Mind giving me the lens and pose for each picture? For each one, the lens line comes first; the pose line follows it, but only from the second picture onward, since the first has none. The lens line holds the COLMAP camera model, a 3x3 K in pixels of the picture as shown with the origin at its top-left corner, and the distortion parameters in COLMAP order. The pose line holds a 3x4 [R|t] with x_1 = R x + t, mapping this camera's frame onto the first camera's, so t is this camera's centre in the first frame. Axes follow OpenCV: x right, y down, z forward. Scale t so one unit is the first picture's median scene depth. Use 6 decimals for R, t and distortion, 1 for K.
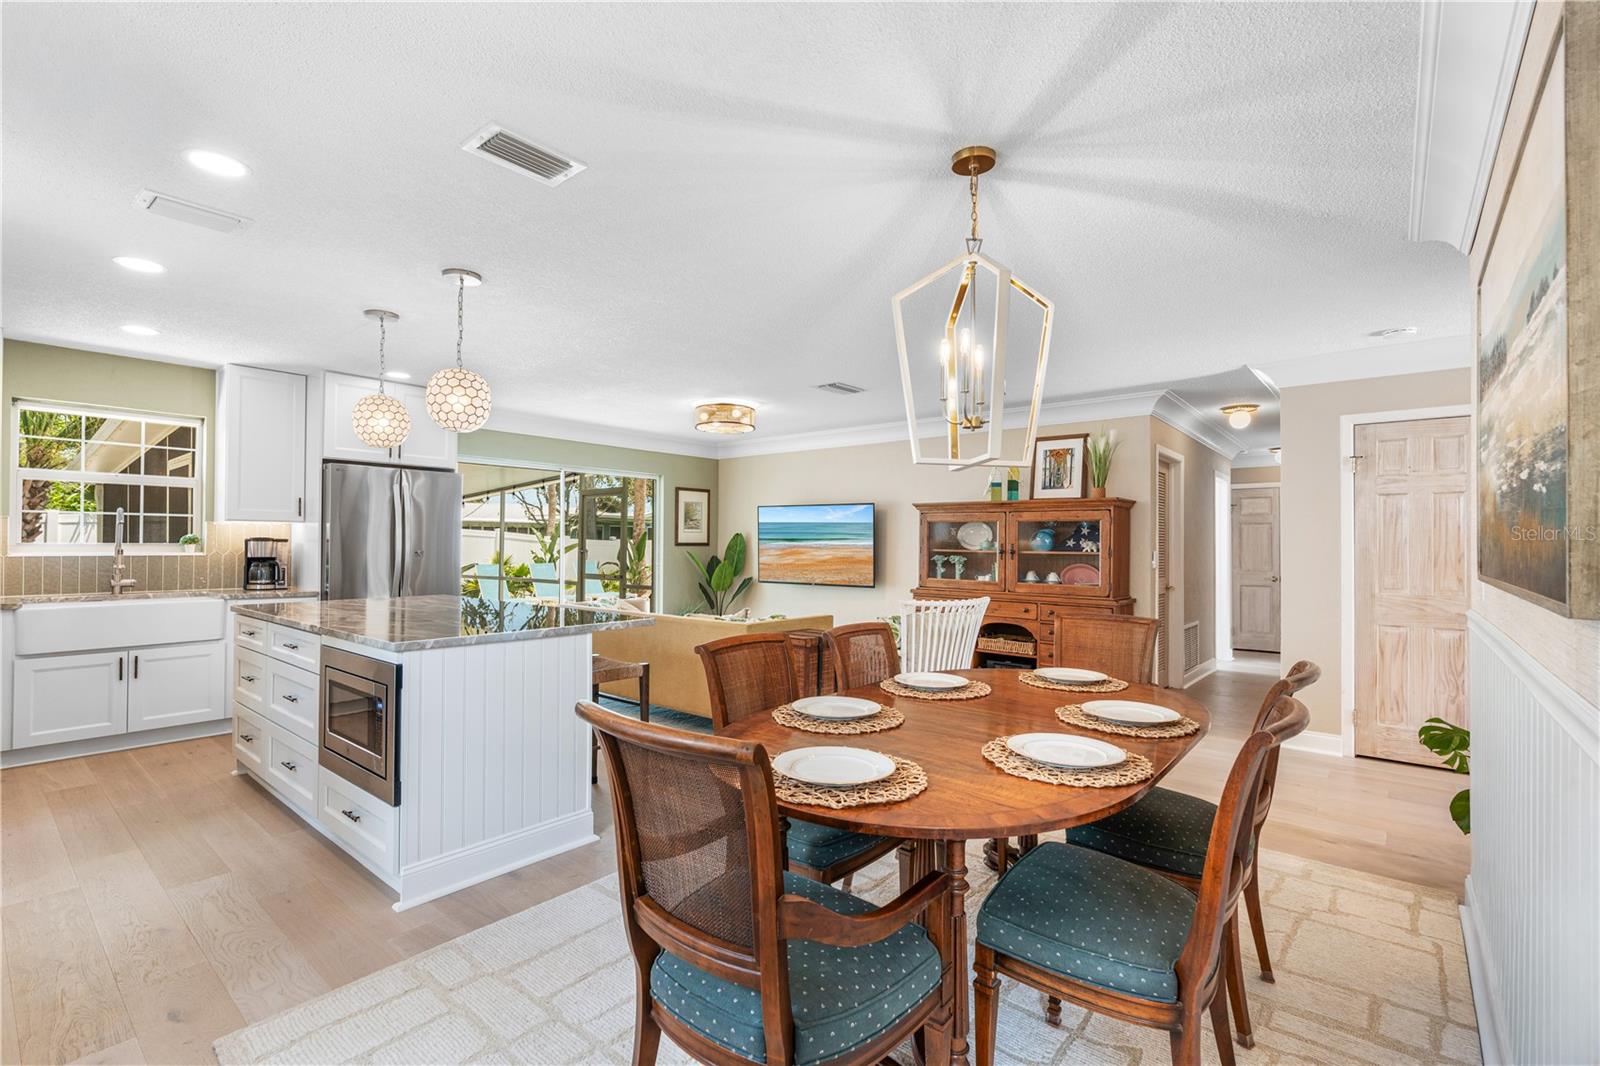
lens RADIAL K [[722.7, 0, 814.2], [0, 722.7, 534.9], [0, 0, 1]] dist [-0.009983, 0.003666]
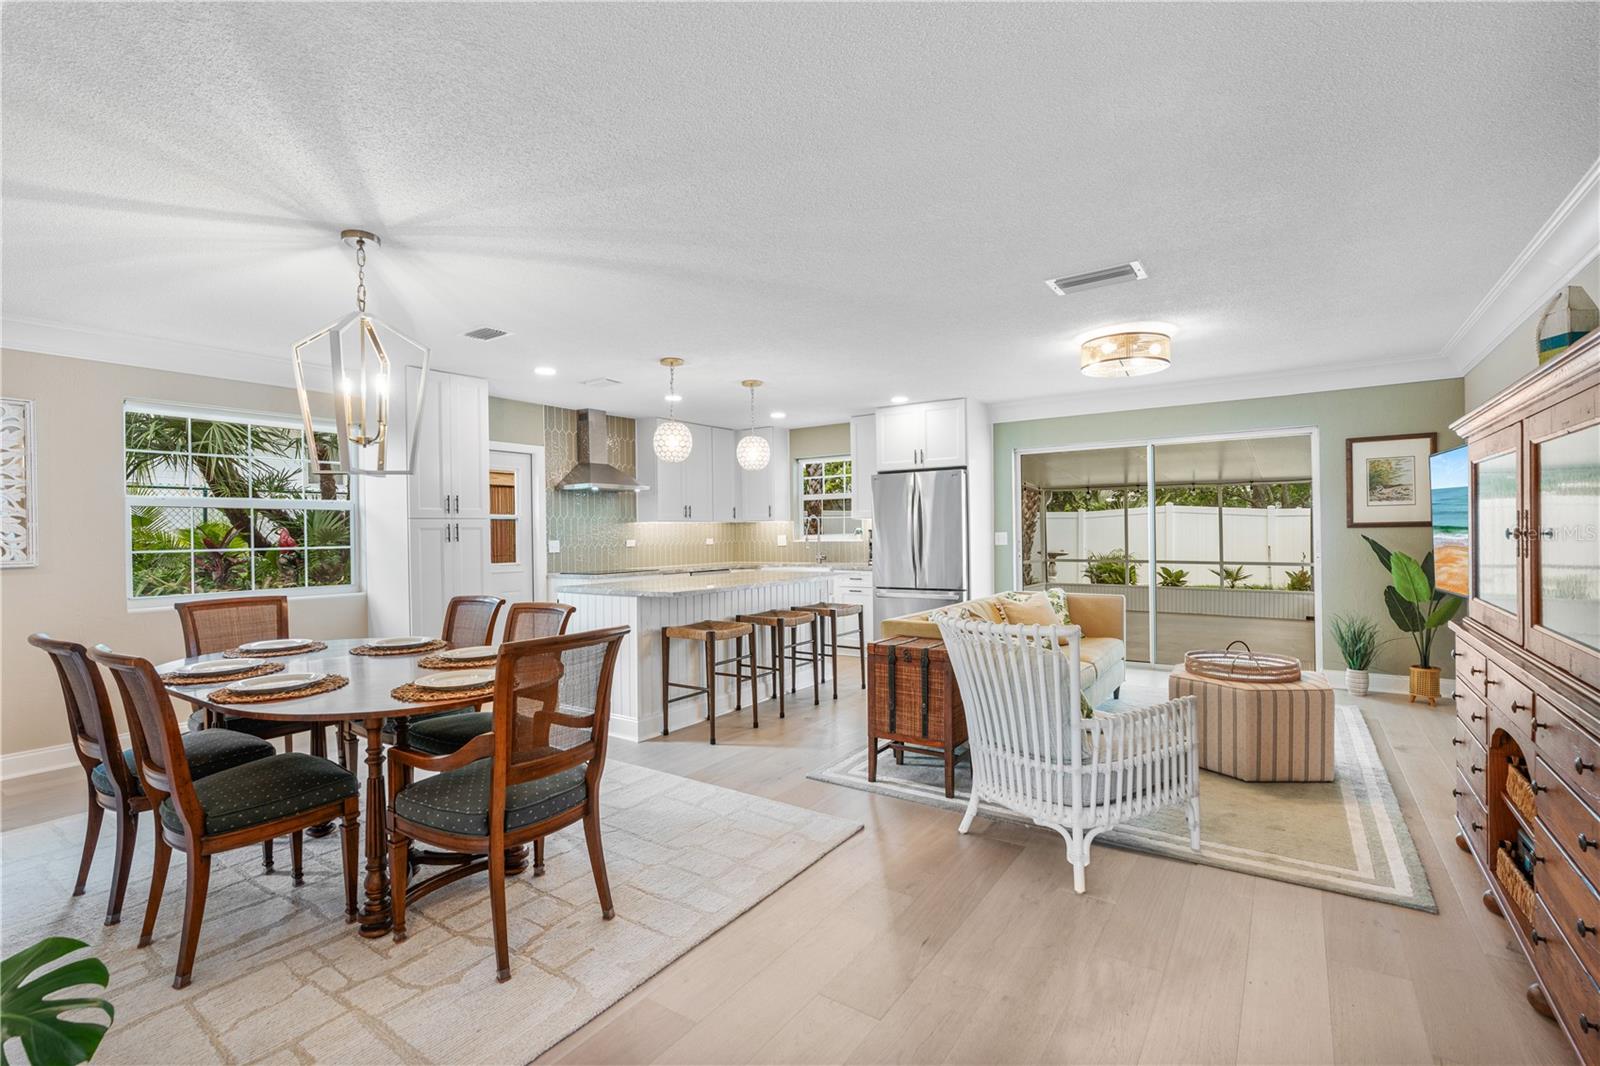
lens RADIAL K [[722.7, 0, 804.1], [0, 722.7, 535.5], [0, 0, 1]] dist [-0.009983, 0.003666]
pose [[0.083406, -0.005983, -0.996498, 0.577917], [0.027240, 0.999622, -0.003721, 0.015068], [0.996143, -0.026834, 0.083538, 0.612027]]
